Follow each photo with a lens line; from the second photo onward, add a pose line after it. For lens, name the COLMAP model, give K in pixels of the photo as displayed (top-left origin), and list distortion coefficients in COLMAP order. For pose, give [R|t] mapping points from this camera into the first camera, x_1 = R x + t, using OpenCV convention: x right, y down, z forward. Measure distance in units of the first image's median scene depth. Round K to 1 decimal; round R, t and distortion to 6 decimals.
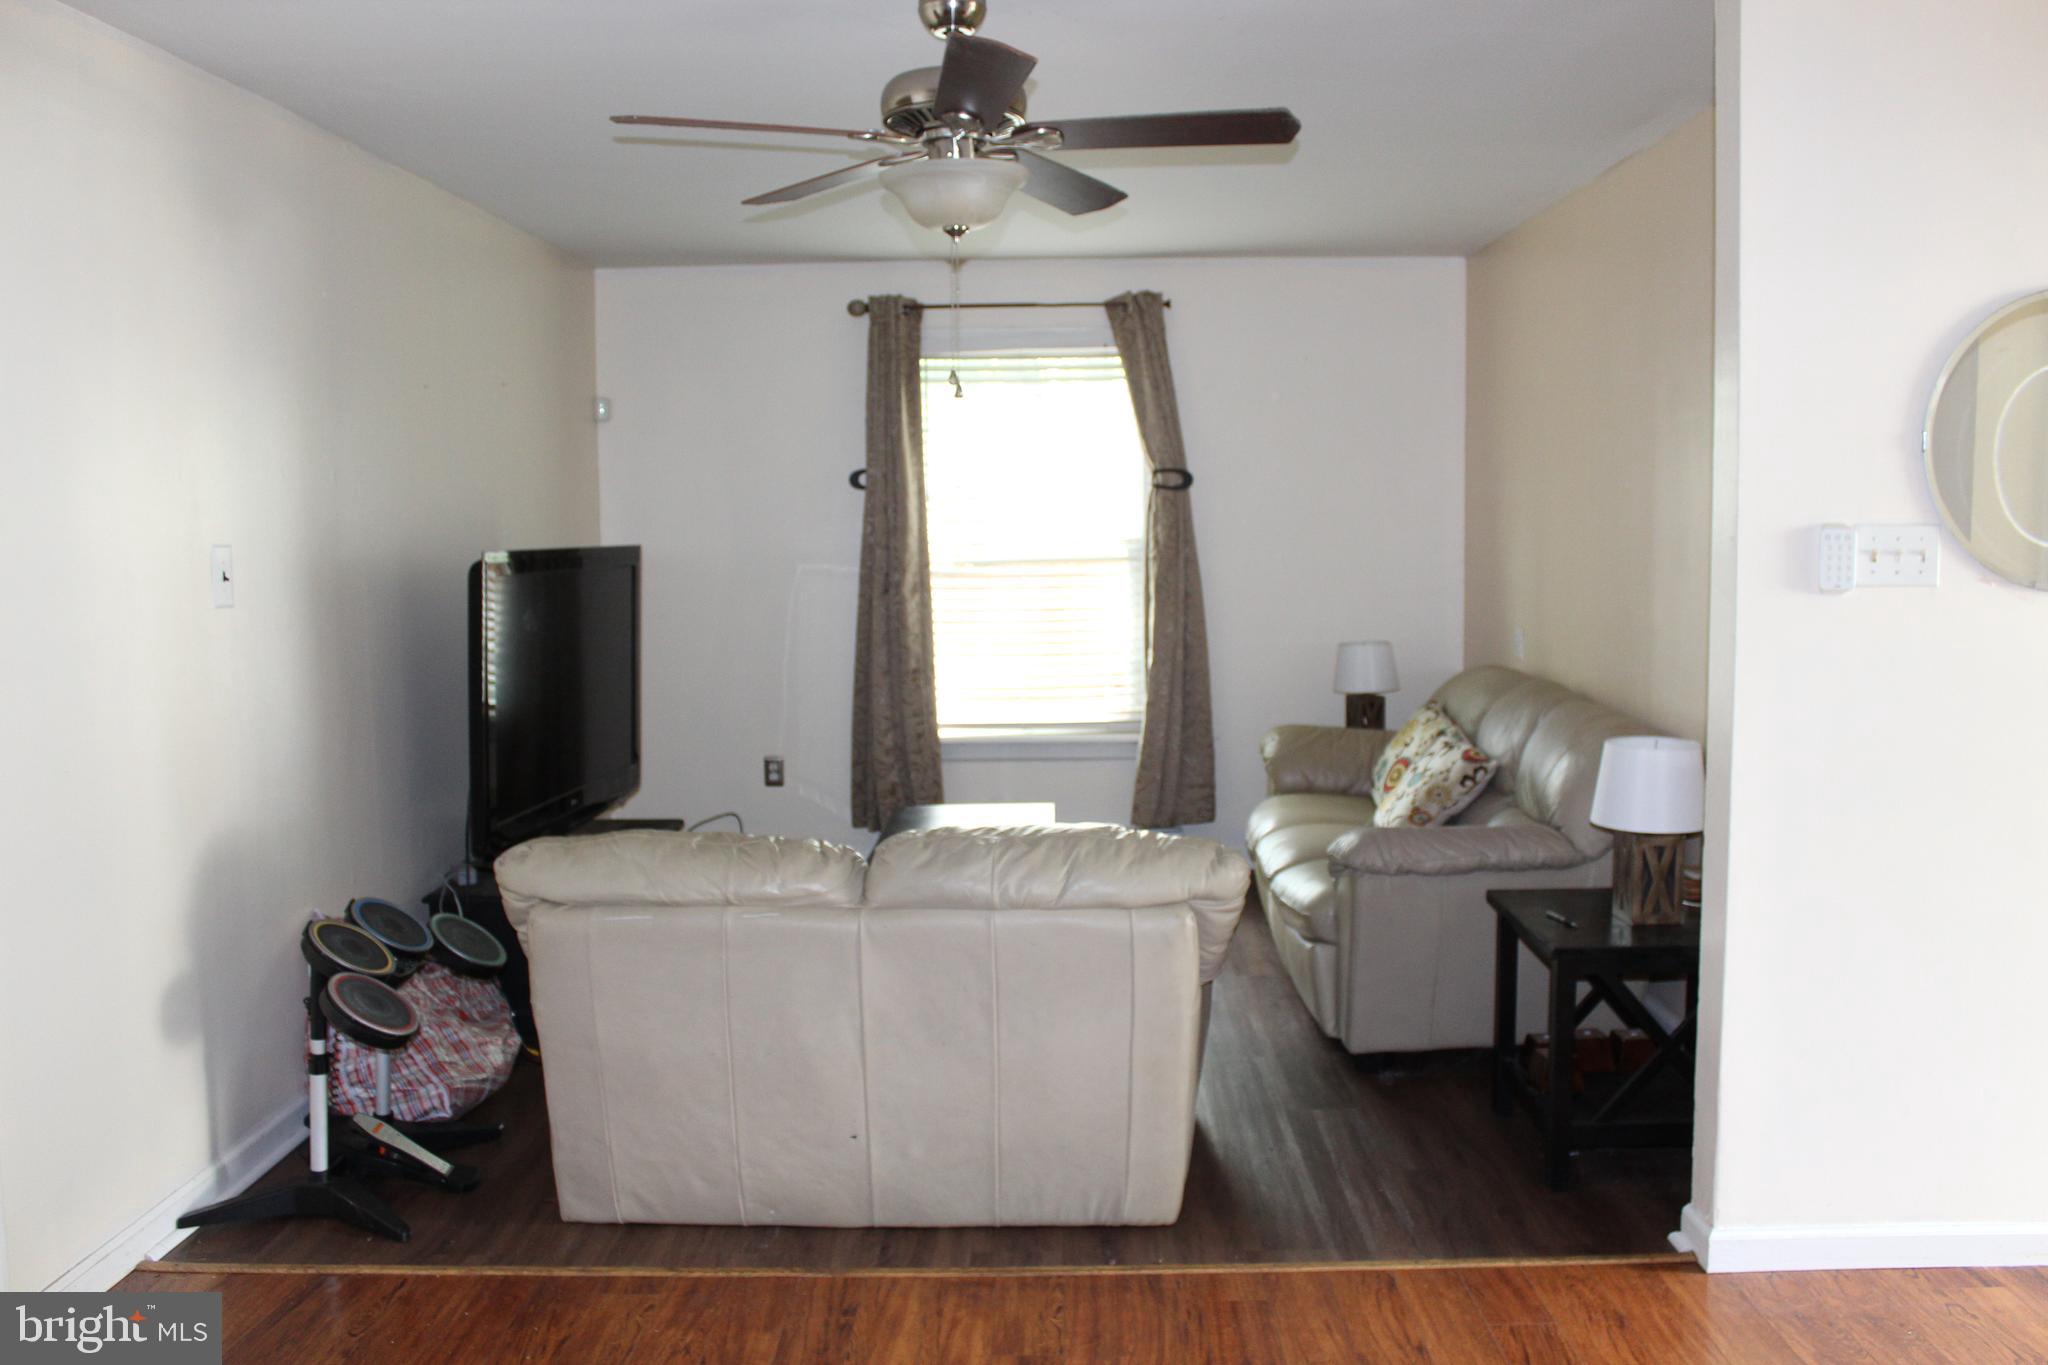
lens RADIAL K [[1707.8, 0, 1029.8], [0, 1707.8, 685.3], [0, 0, 1]] dist [-0.153574, 0.144764]
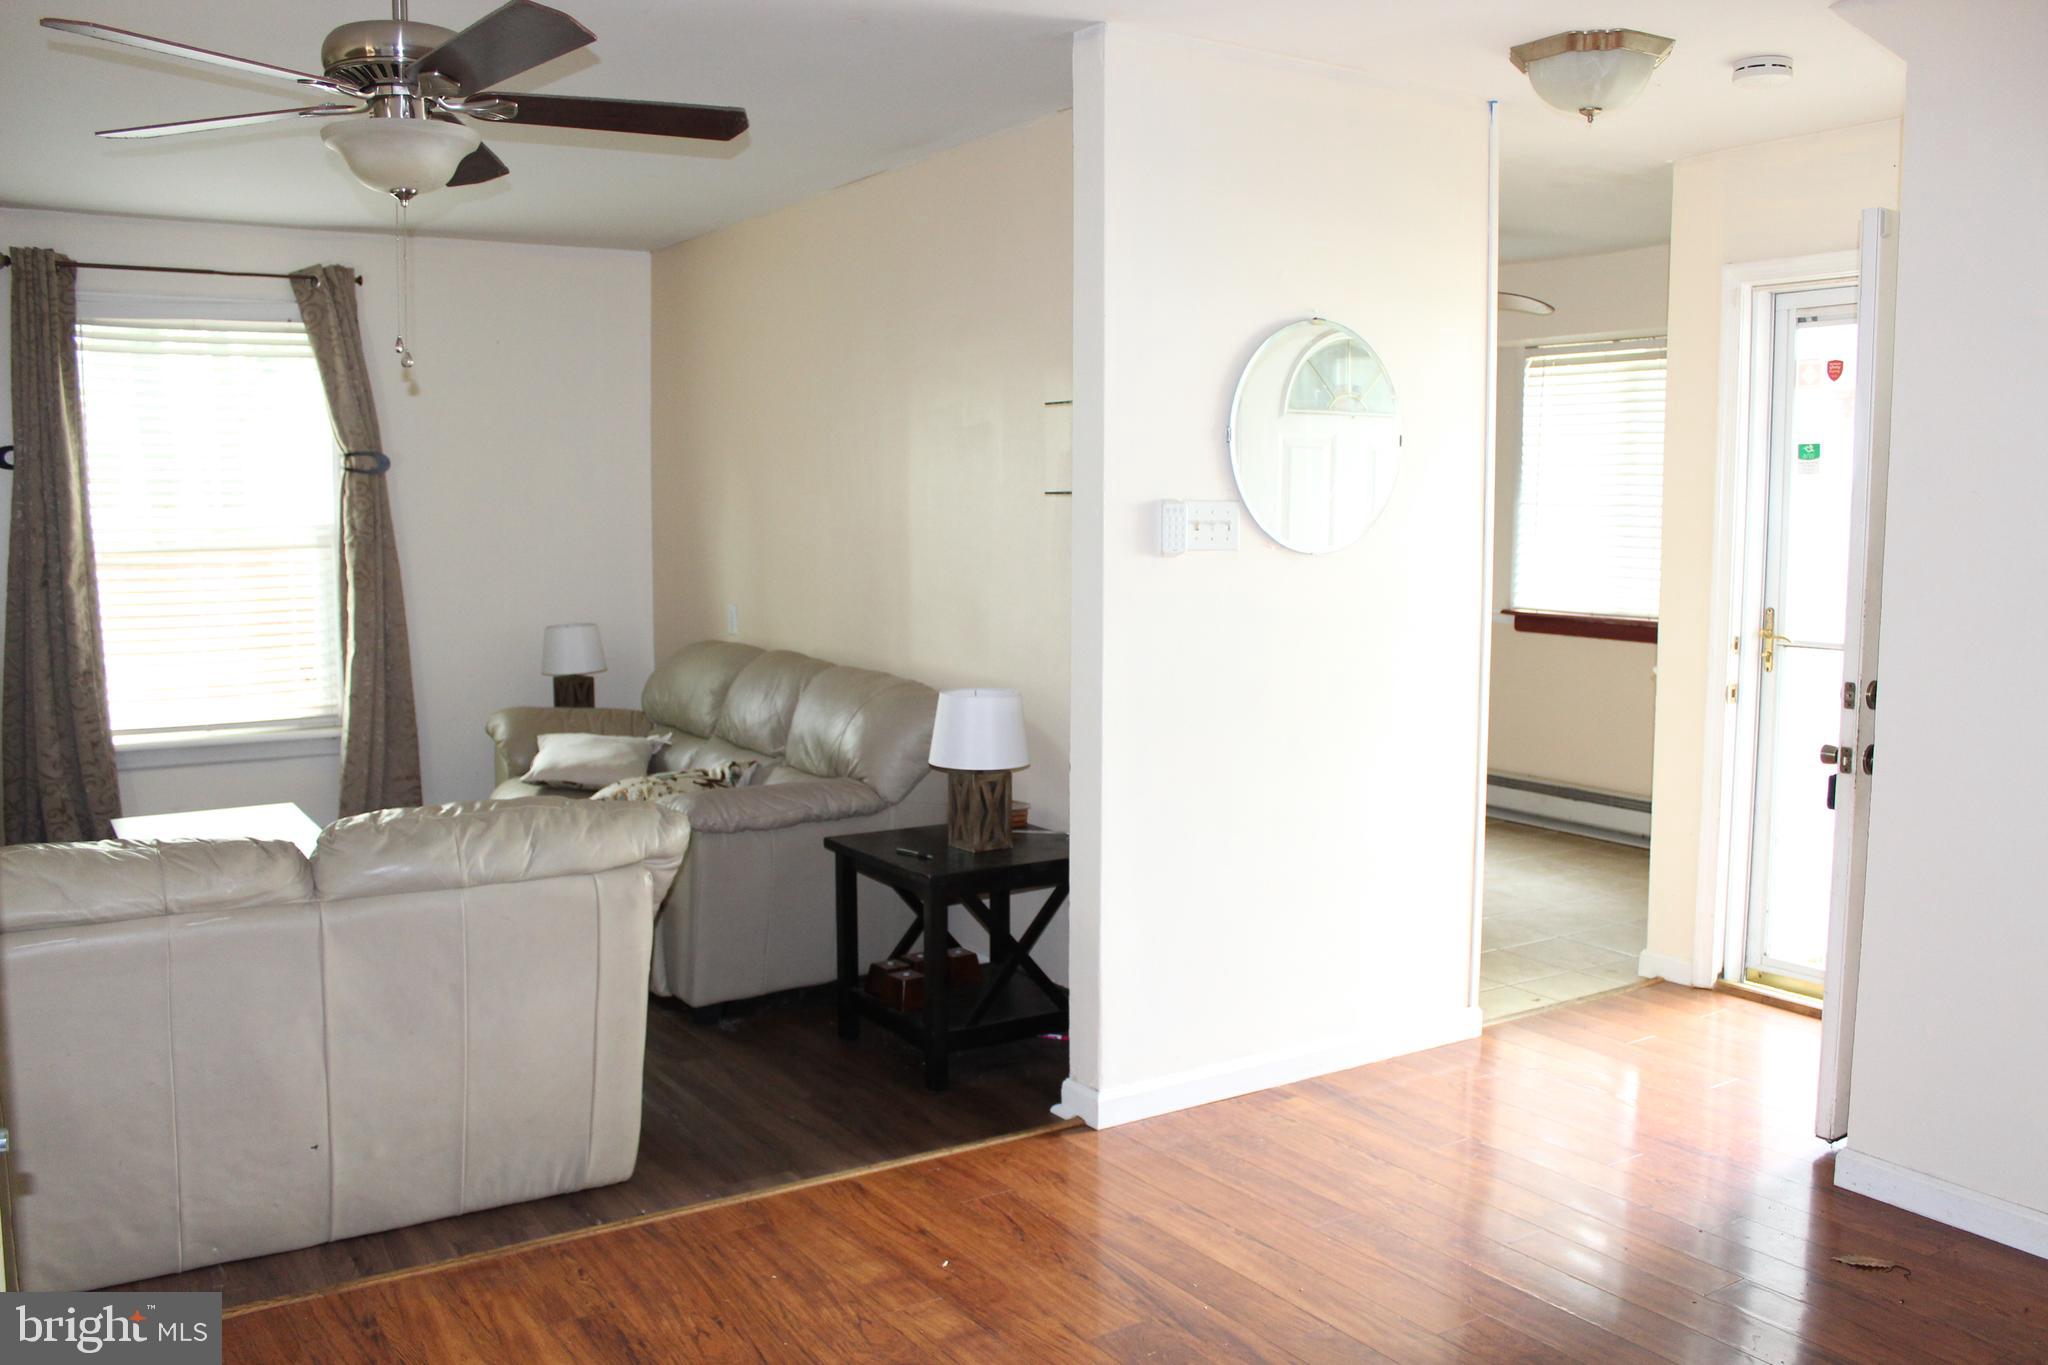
lens RADIAL K [[1707.8, 0, 1029.8], [0, 1707.8, 685.3], [0, 0, 1]] dist [-0.153574, 0.144764]
pose [[0.834502, -0.046952, 0.549001, -0.210527], [0.045160, 0.998839, 0.016779, 0.010067], [-0.549152, 0.010790, 0.835653, 0.005195]]
